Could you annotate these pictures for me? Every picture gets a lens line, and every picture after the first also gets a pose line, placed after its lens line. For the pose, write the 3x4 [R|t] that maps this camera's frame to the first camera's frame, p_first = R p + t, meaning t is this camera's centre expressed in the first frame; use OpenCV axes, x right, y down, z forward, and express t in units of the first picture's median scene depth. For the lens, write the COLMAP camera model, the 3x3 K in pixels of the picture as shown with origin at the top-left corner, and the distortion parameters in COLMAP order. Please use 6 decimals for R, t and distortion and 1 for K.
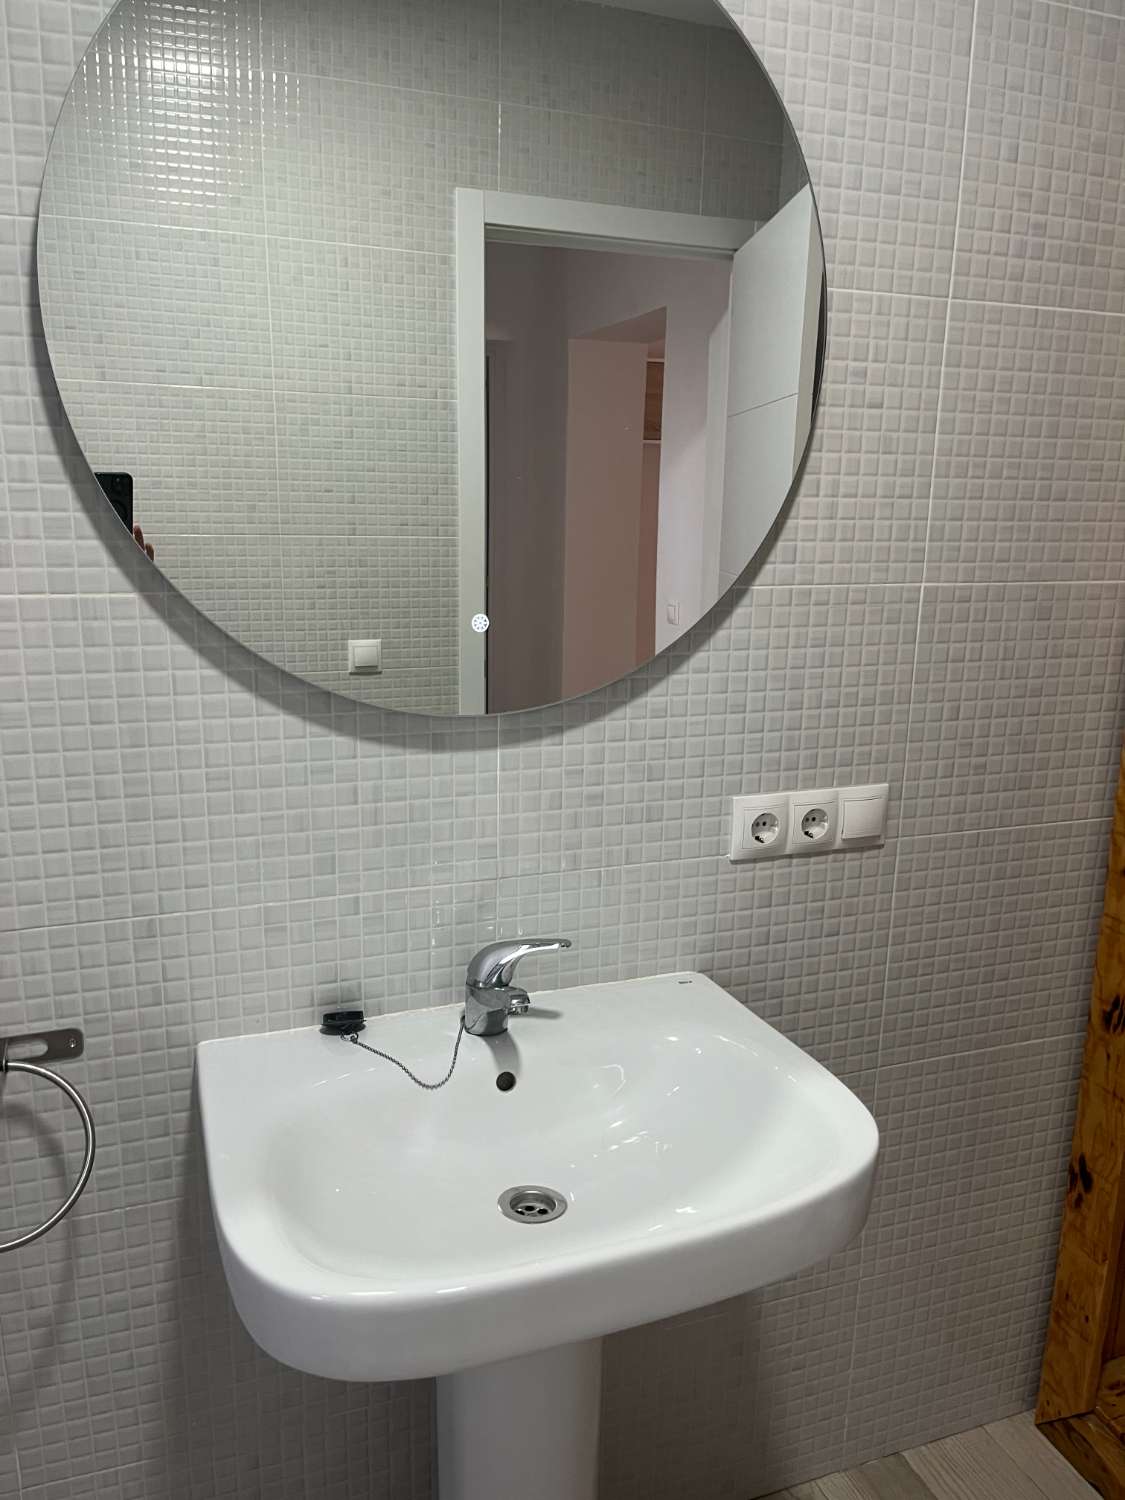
lens RADIAL K [[1135.8, 0, 567.1], [0, 1135.8, 756.8], [0, 0, 1]] dist [0.066265, -0.090526]
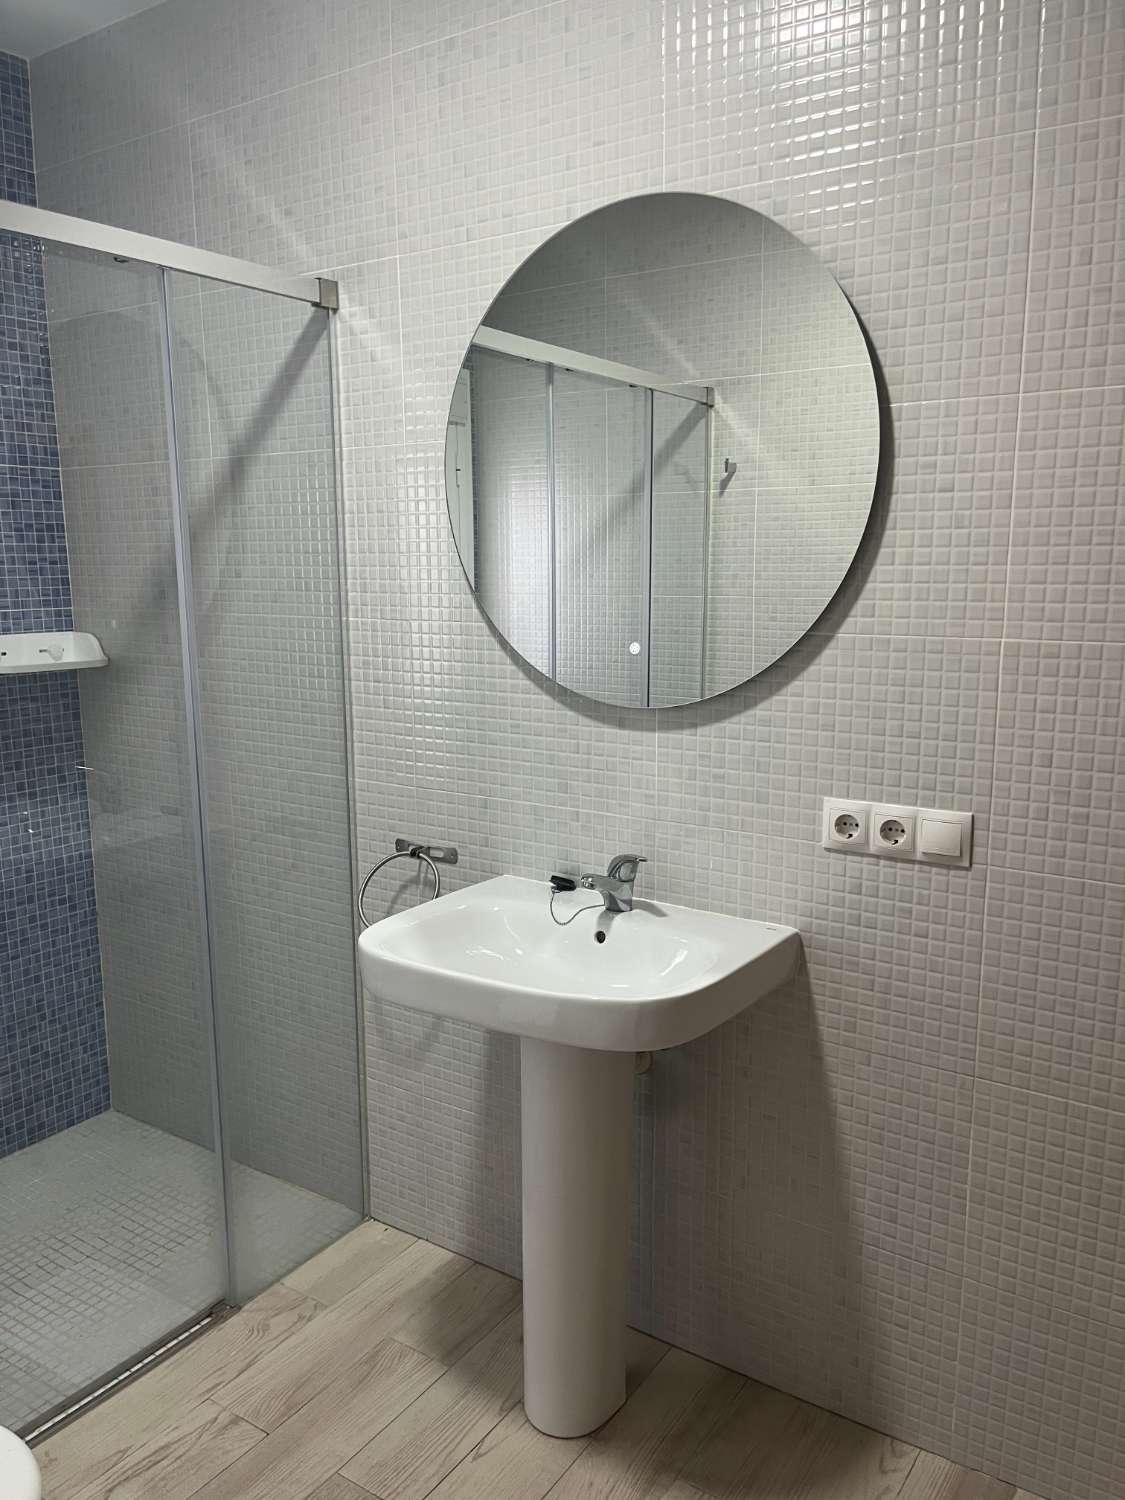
lens RADIAL K [[1135.8, 0, 569.3], [0, 1135.8, 768.0], [0, 0, 1]] dist [0.066265, -0.090526]
pose [[0.591866, 0.124076, -0.796430, 0.956800], [-0.169096, 0.985207, 0.027822, 0.015342], [0.788100, 0.118207, 0.604091, -0.009501]]
